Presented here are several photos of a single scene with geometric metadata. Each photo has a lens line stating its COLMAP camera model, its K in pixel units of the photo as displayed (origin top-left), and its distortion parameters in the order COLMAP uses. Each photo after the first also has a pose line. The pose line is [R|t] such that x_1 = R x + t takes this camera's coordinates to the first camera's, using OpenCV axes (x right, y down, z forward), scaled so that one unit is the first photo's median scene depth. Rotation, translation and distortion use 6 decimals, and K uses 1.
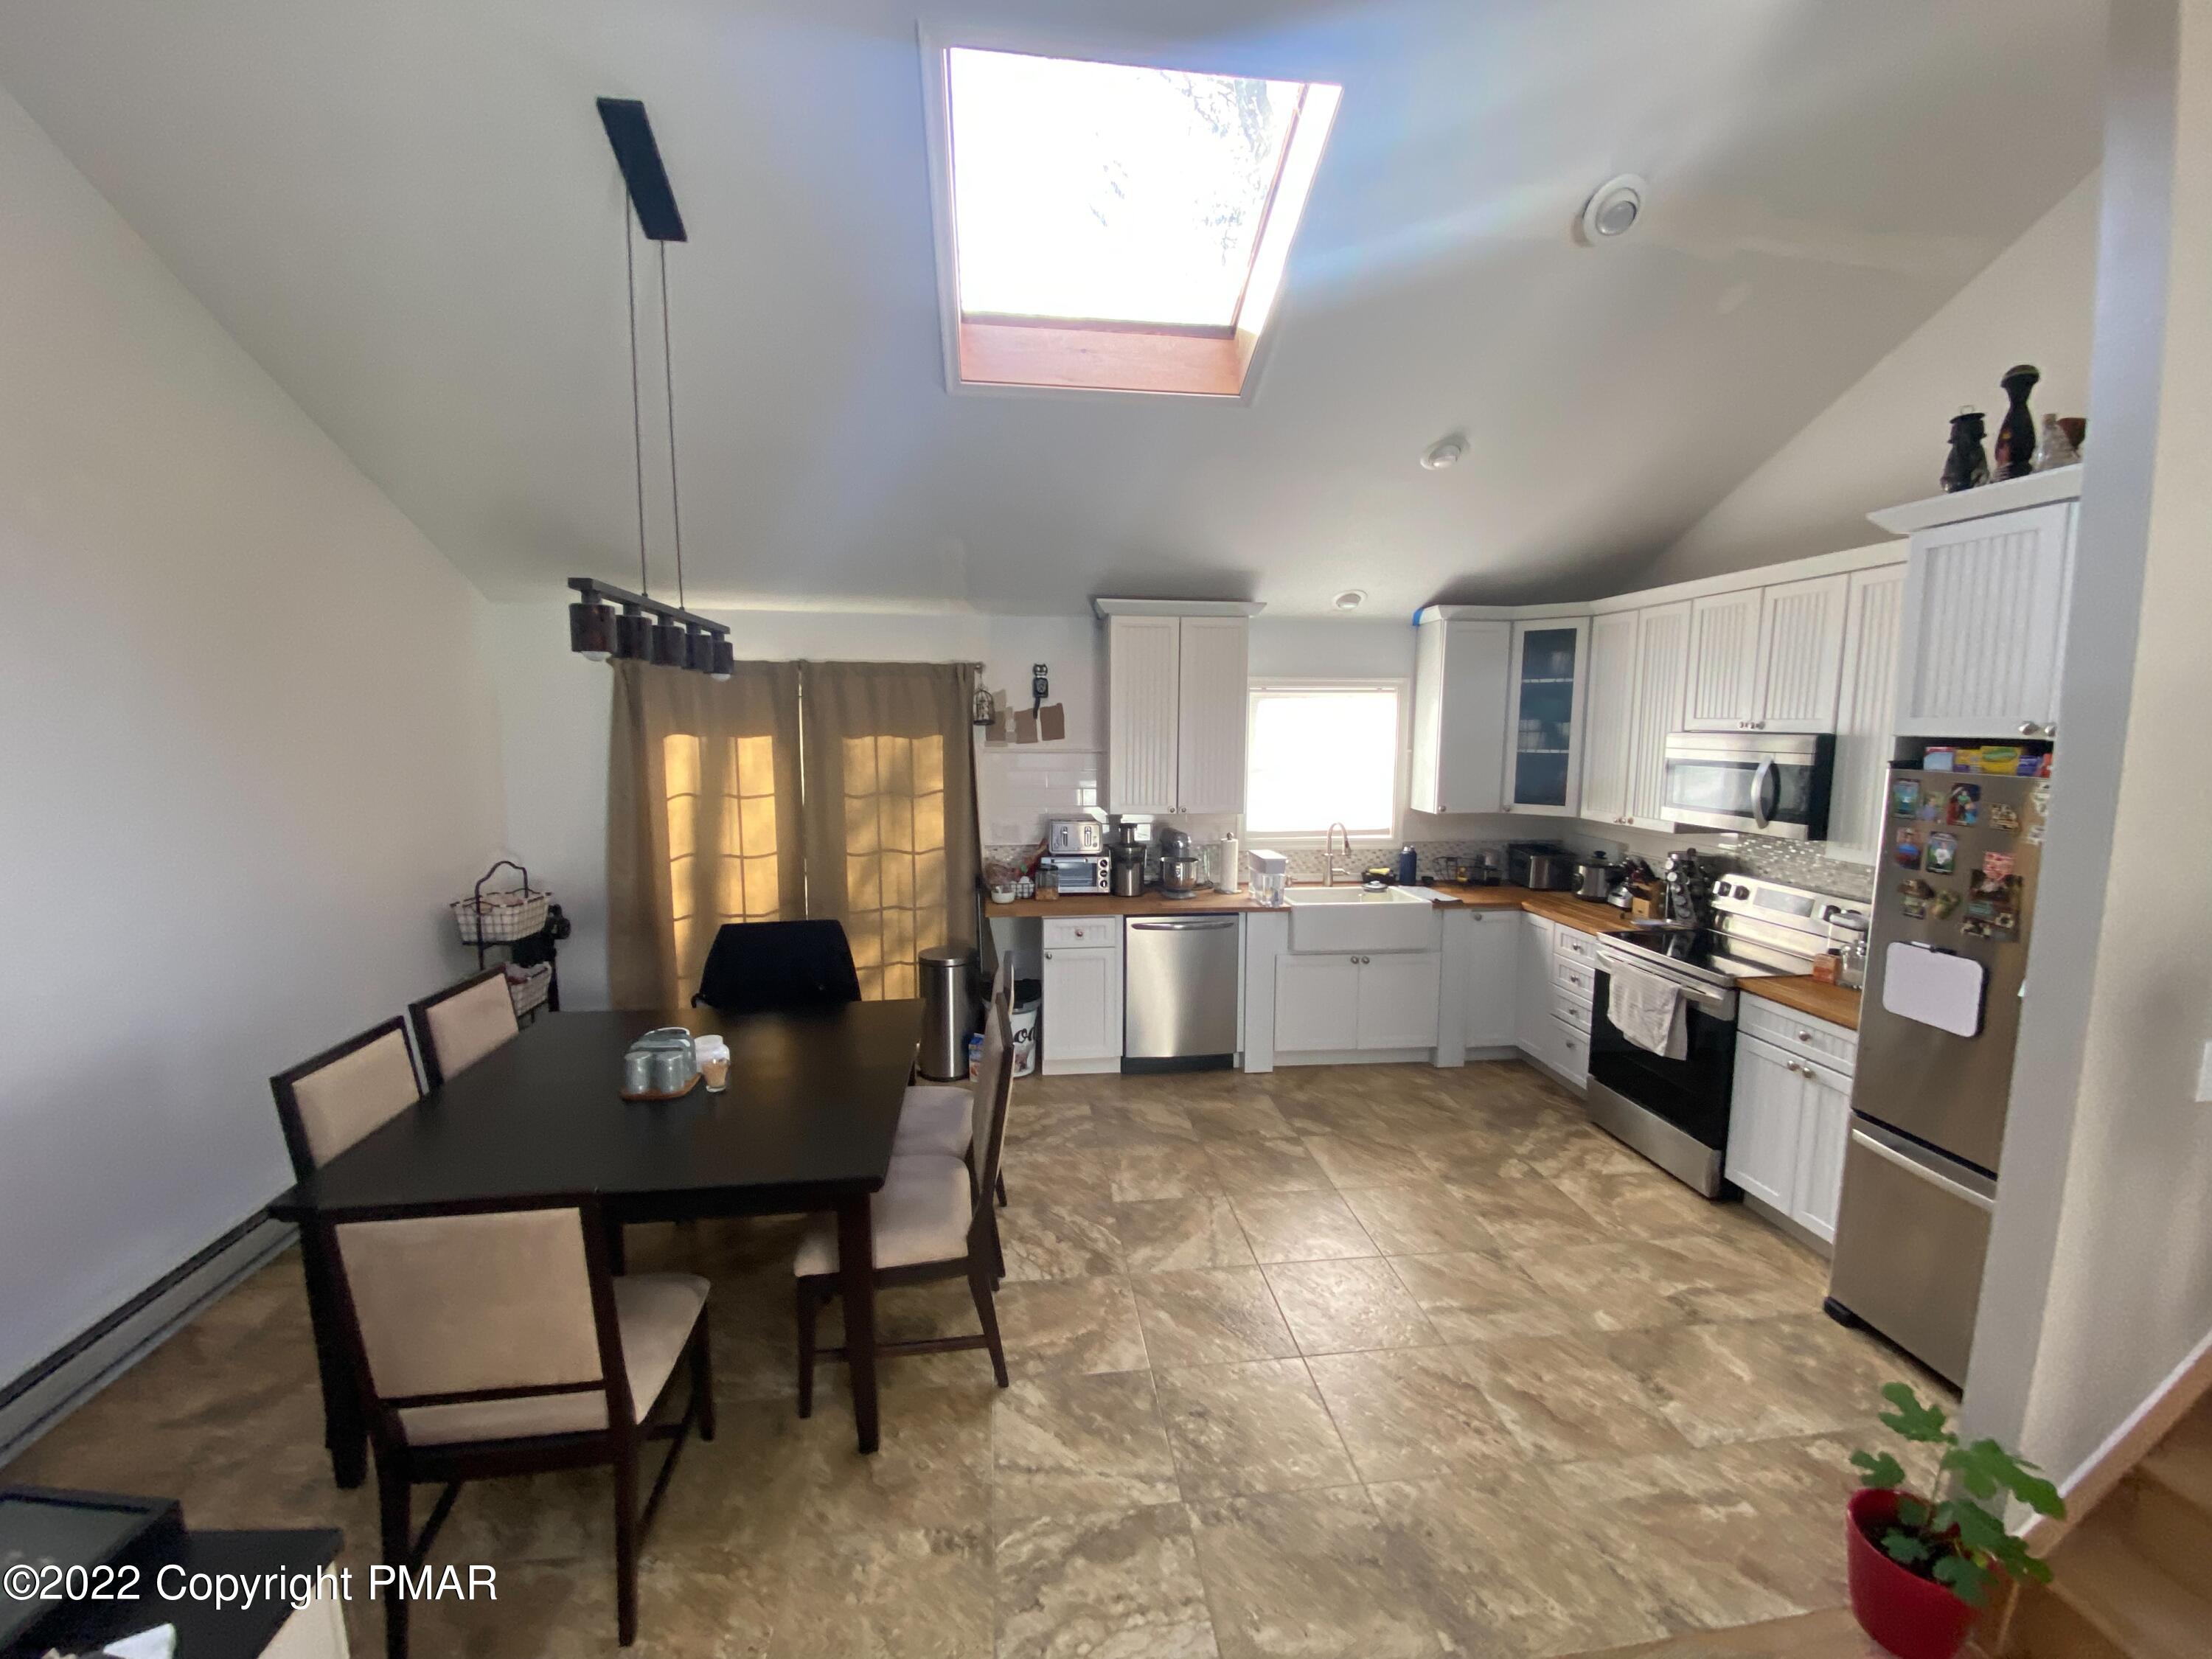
lens RADIAL K [[902.7, 0, 1106.0], [0, 902.7, 829.5], [0, 0, 1]] dist [0.019561, -0.020701]
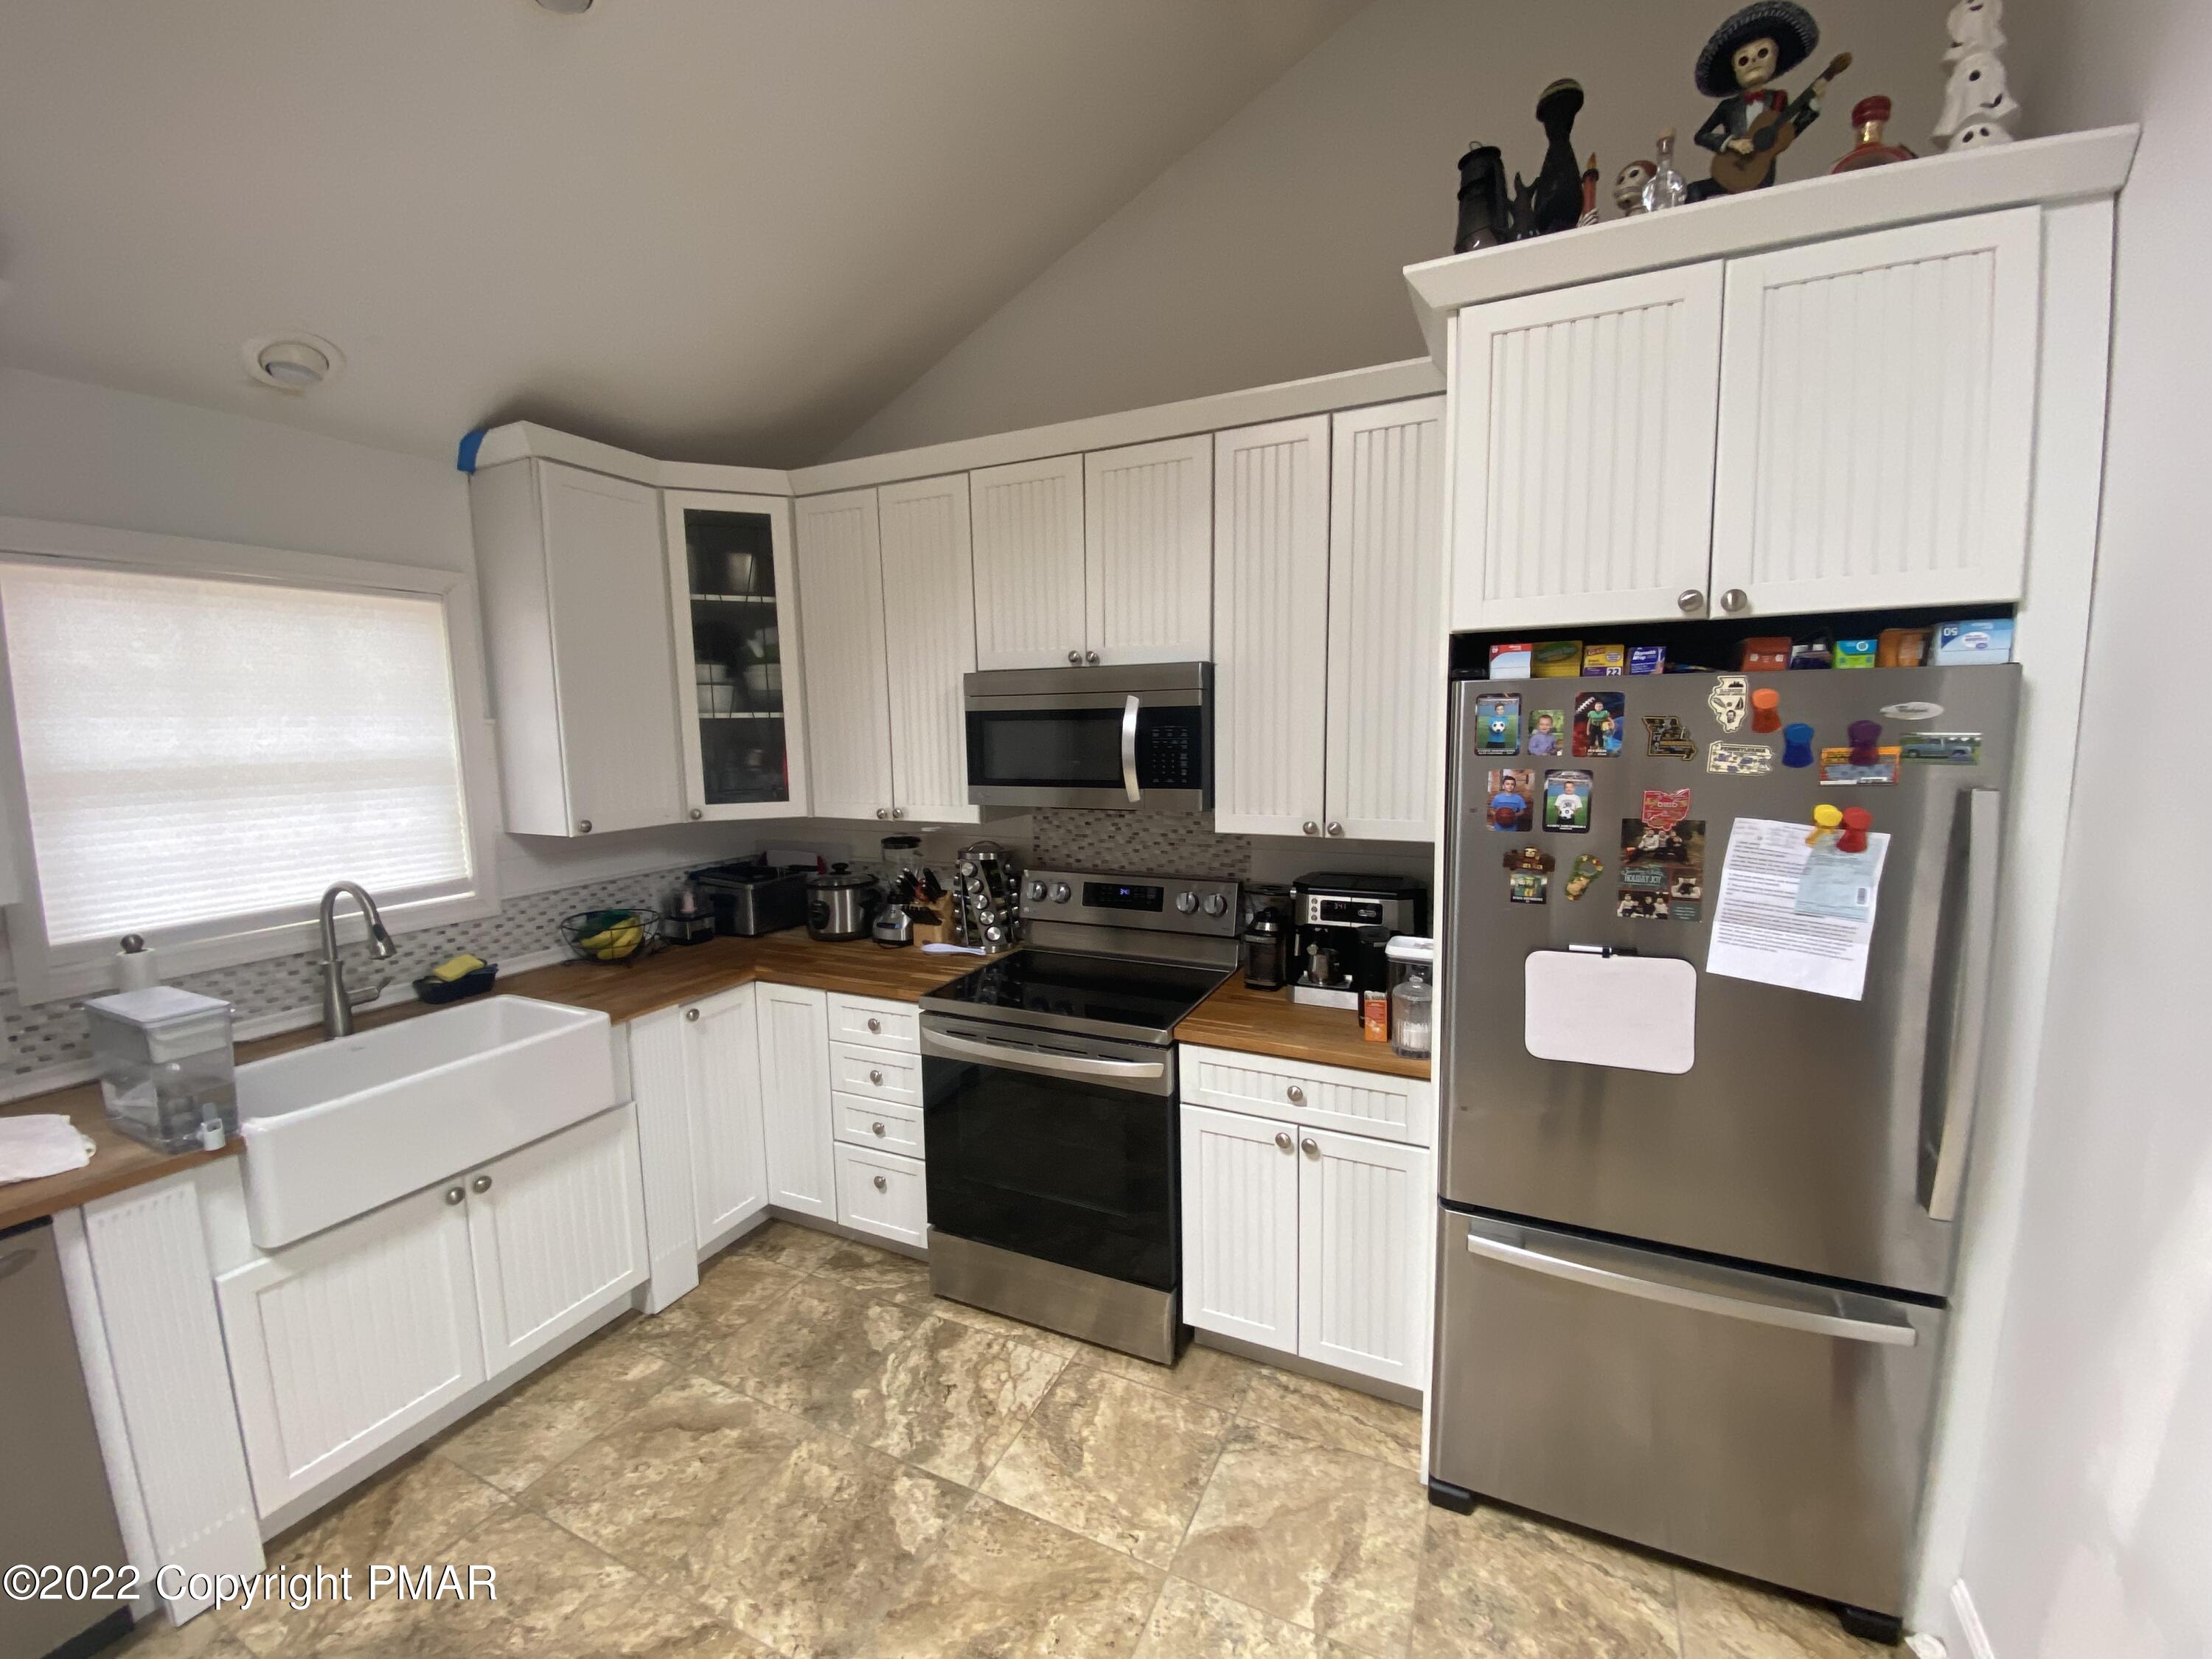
lens RADIAL K [[900.8, 0, 1106.0], [0, 900.8, 829.5], [0, 0, 1]] dist [0.022663, -0.024566]
pose [[0.533163, -0.112490, 0.838500, 0.124195], [0.118805, 0.991255, 0.057441, -0.020590], [-0.837629, 0.068993, 0.541865, 0.612893]]
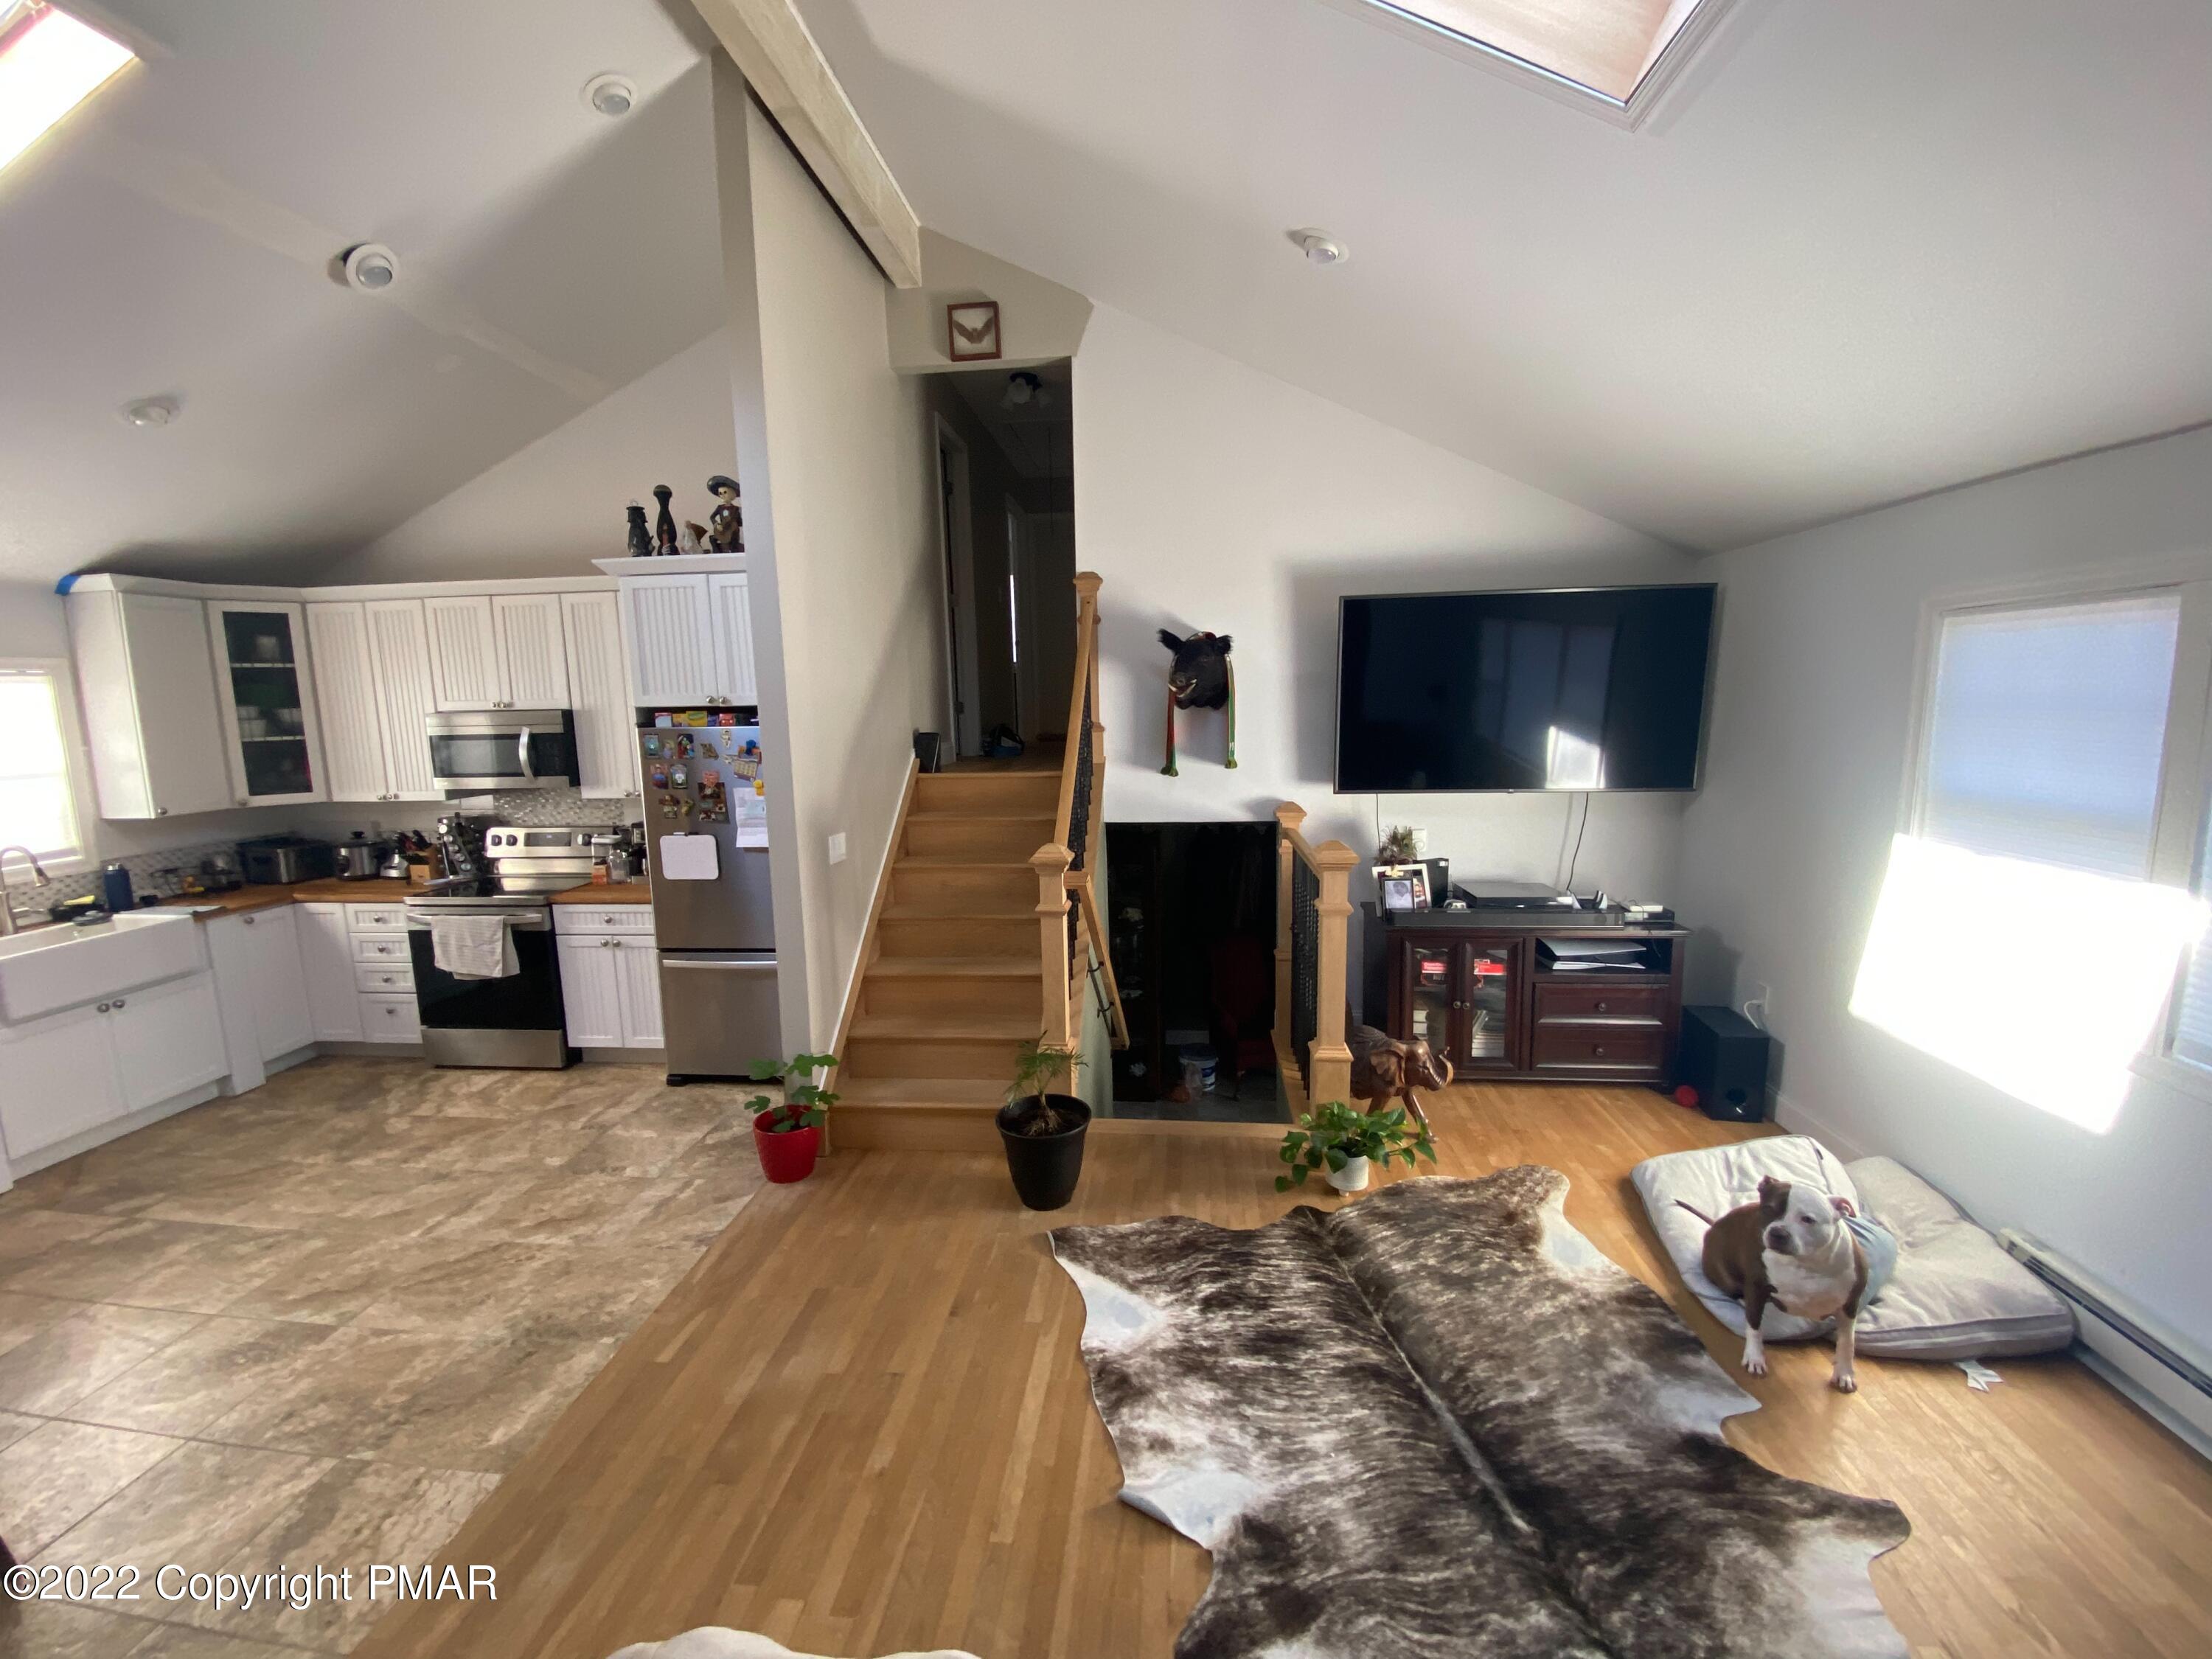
lens RADIAL K [[902.7, 0, 1106.0], [0, 902.7, 829.5], [0, 0, 1]] dist [0.019561, -0.020701]
pose [[0.213672, -0.147094, 0.965768, -0.352556], [0.138272, 0.983200, 0.119157, 0.021406], [-0.967071, 0.108078, 0.230421, -0.088338]]
